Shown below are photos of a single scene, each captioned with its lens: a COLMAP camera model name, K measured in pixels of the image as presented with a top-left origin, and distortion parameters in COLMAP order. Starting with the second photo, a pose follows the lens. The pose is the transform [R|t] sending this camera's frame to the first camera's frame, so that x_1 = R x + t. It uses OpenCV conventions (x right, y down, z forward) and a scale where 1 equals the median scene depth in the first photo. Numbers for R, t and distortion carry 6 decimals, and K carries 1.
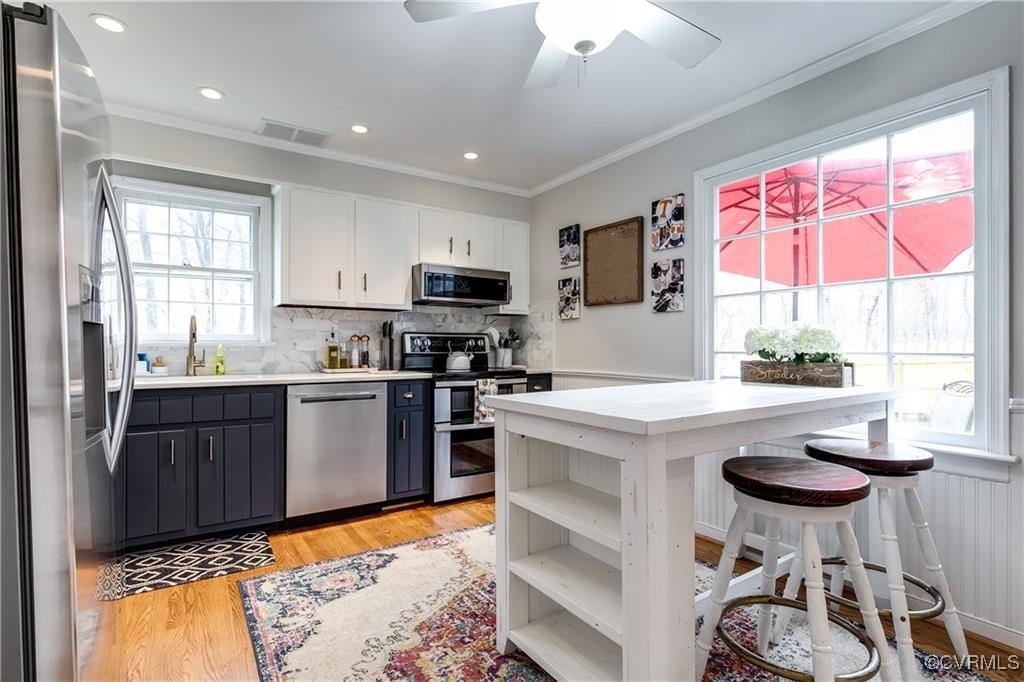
lens RADIAL K [[509.1, 0, 514.0], [0, 509.1, 341.8], [0, 0, 1]] dist [-0.000439, 0.000178]
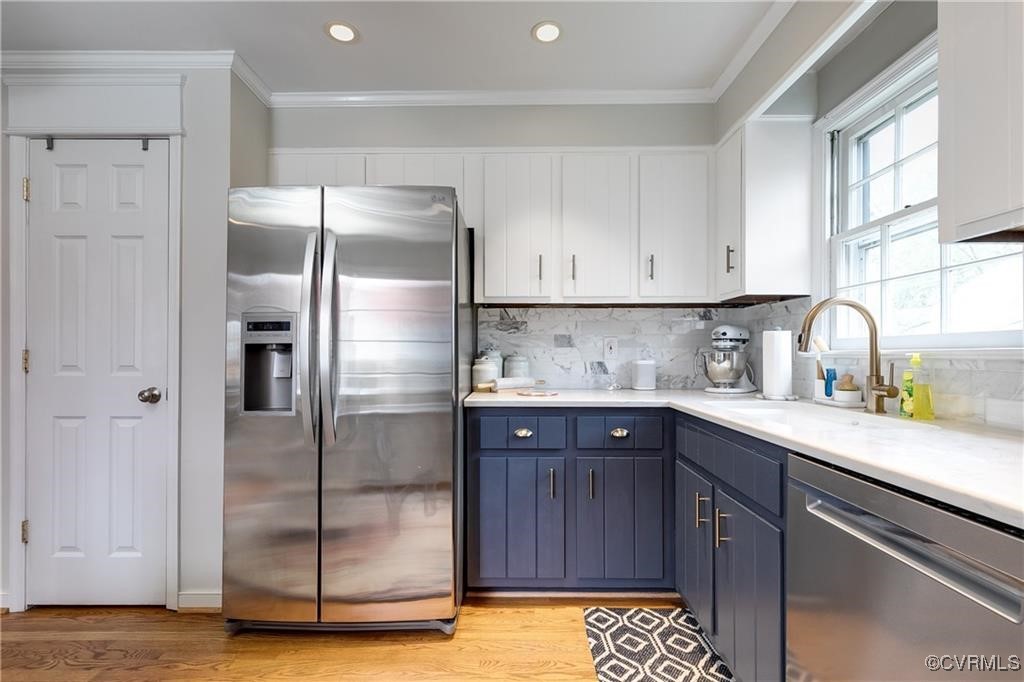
lens RADIAL K [[464.7, 0, 514.5], [0, 464.7, 350.1], [0, 0, 1]] dist [0.002582, 0.000687]
pose [[-0.556325, -0.007154, -0.830934, -0.001886], [0.005581, 0.999908, -0.012345, 0.003897], [0.830946, -0.011505, -0.556234, 0.852064]]
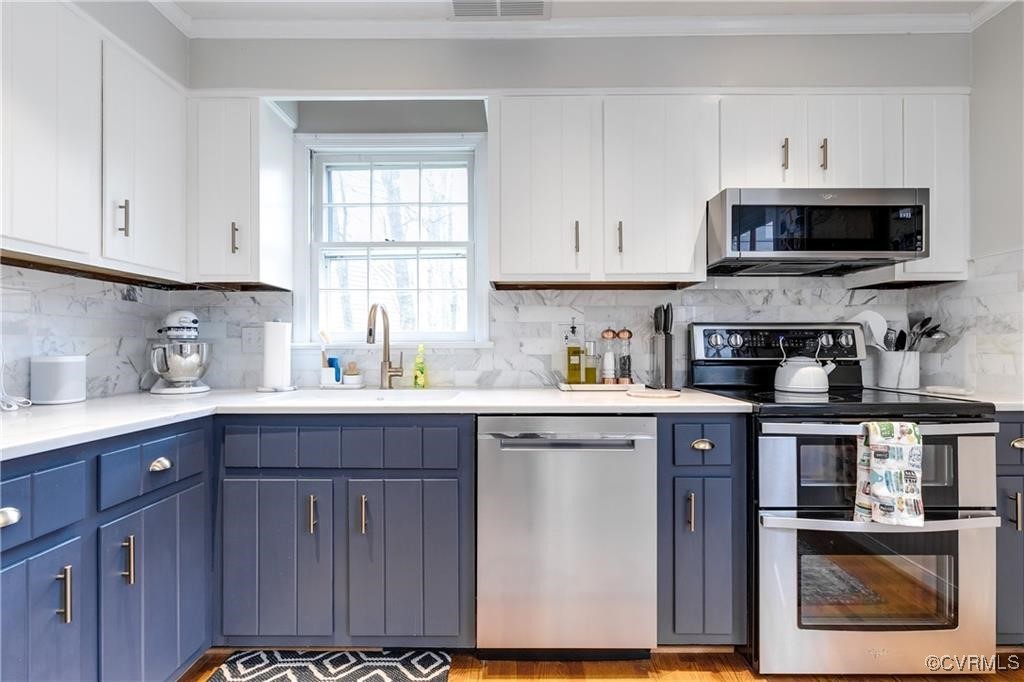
lens RADIAL K [[464.7, 0, 508.8], [0, 464.7, 341.8], [0, 0, 1]] dist [0.002582, 0.000687]
pose [[0.827689, -0.008514, -0.561123, -0.100292], [0.007916, 0.999963, -0.003495, 0.003013], [0.561131, -0.001549, 0.827725, 0.485543]]
